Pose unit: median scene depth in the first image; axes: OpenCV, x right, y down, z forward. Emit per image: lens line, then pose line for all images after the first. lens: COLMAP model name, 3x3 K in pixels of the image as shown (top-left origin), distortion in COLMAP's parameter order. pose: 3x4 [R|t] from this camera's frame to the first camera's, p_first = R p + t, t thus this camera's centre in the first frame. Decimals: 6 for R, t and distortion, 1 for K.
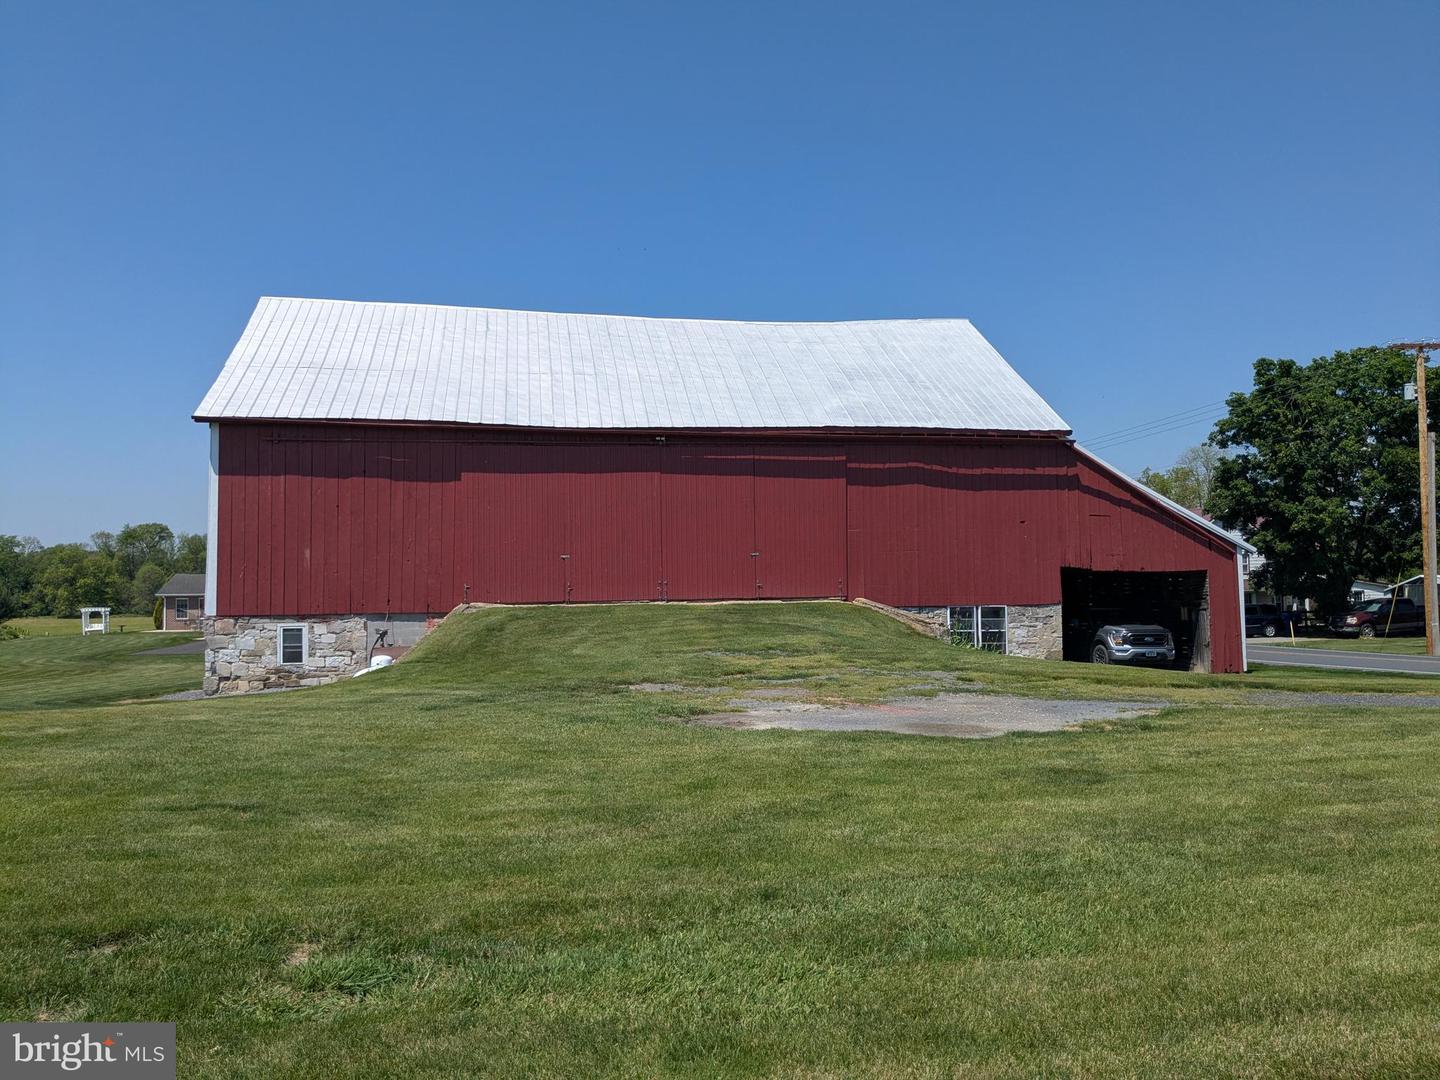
lens RADIAL K [[1293.6, 0, 720.3], [0, 1293.6, 544.1], [0, 0, 1]] dist [0.006374, -0.000115]
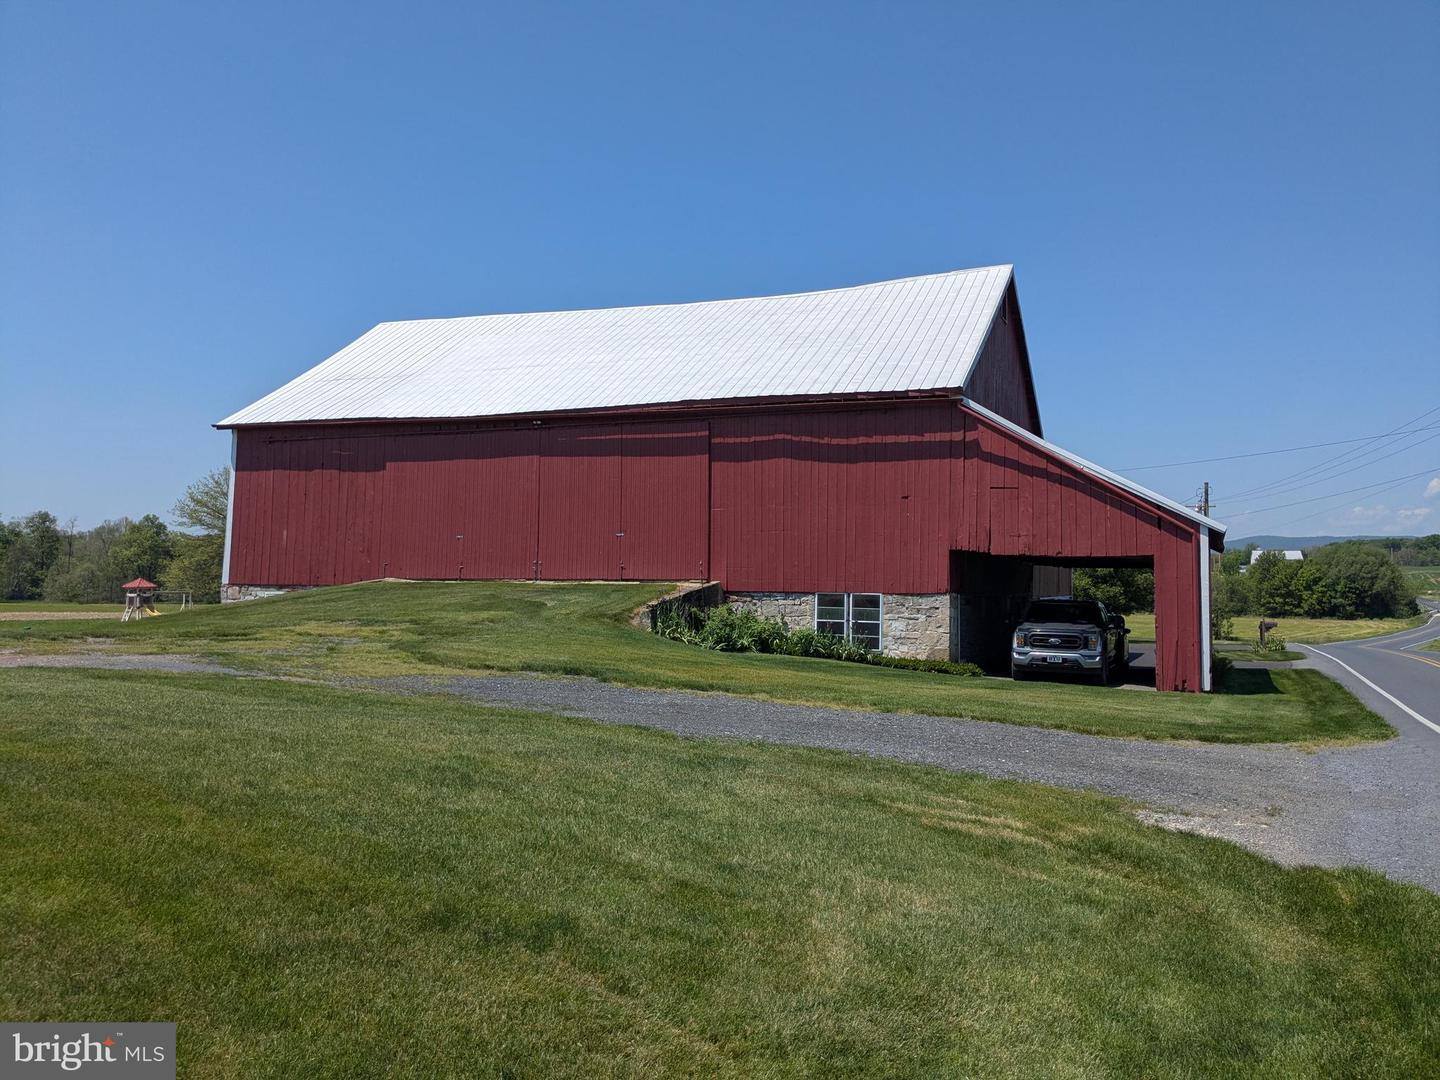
lens RADIAL K [[1132.0, 0, 720.0], [0, 1132.0, 535.9], [0, 0, 1]] dist [0.000561, -0.000263]
pose [[0.844822, 0.001920, -0.535045, 0.537865], [0.006920, 0.999871, 0.014515, -0.003328], [0.535003, -0.015965, 0.844699, 0.300847]]
